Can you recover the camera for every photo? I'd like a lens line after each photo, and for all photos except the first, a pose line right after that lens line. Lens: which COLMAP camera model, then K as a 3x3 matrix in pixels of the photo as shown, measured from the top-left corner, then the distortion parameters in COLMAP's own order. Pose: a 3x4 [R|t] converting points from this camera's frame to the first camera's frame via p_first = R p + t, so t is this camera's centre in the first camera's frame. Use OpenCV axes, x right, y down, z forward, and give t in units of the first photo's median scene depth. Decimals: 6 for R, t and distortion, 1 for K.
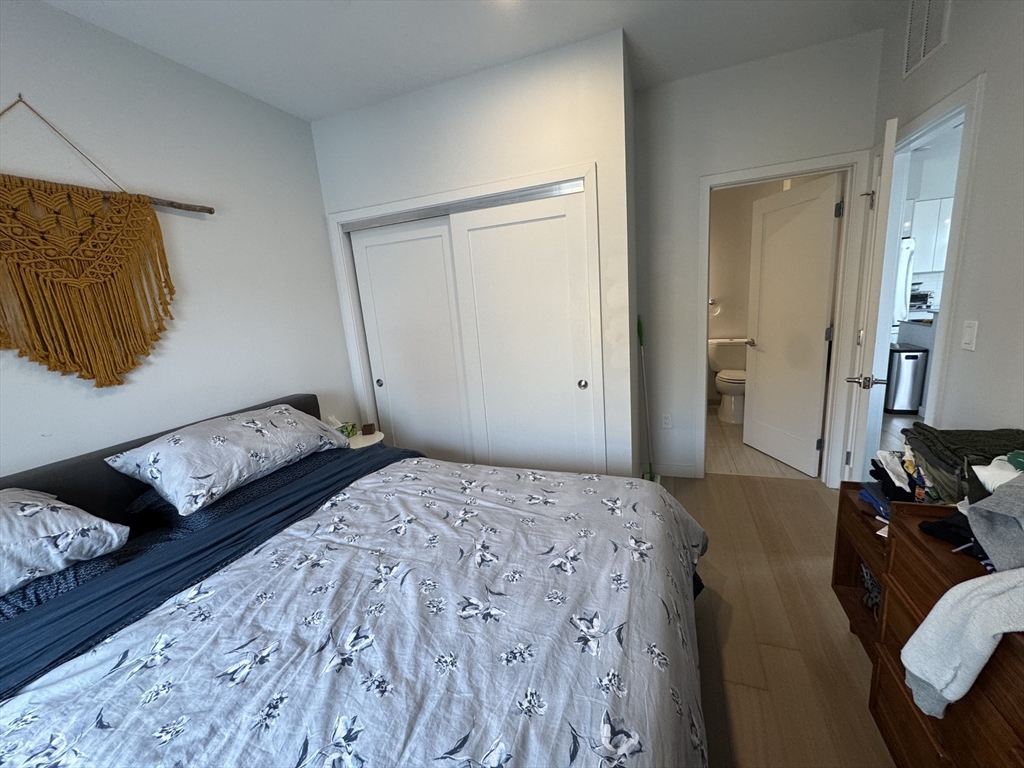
lens RADIAL K [[408.2, 0, 510.1], [0, 408.2, 383.9], [0, 0, 1]] dist [-0.003723, -0.000030]
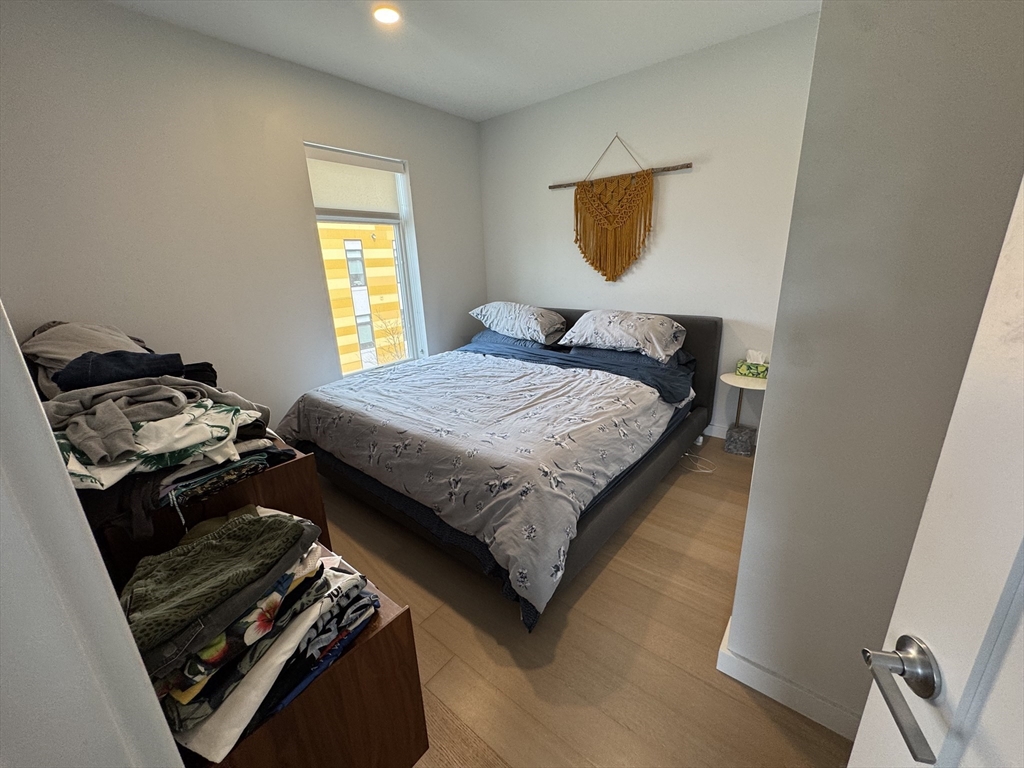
lens RADIAL K [[408.2, 0, 510.1], [0, 408.2, 383.9], [0, 0, 1]] dist [-0.003723, -0.000030]
pose [[-0.307032, 0.366619, -0.878249, 1.133764], [-0.133327, 0.897152, 0.421120, -0.327285], [0.942314, 0.246392, -0.226574, 1.143946]]
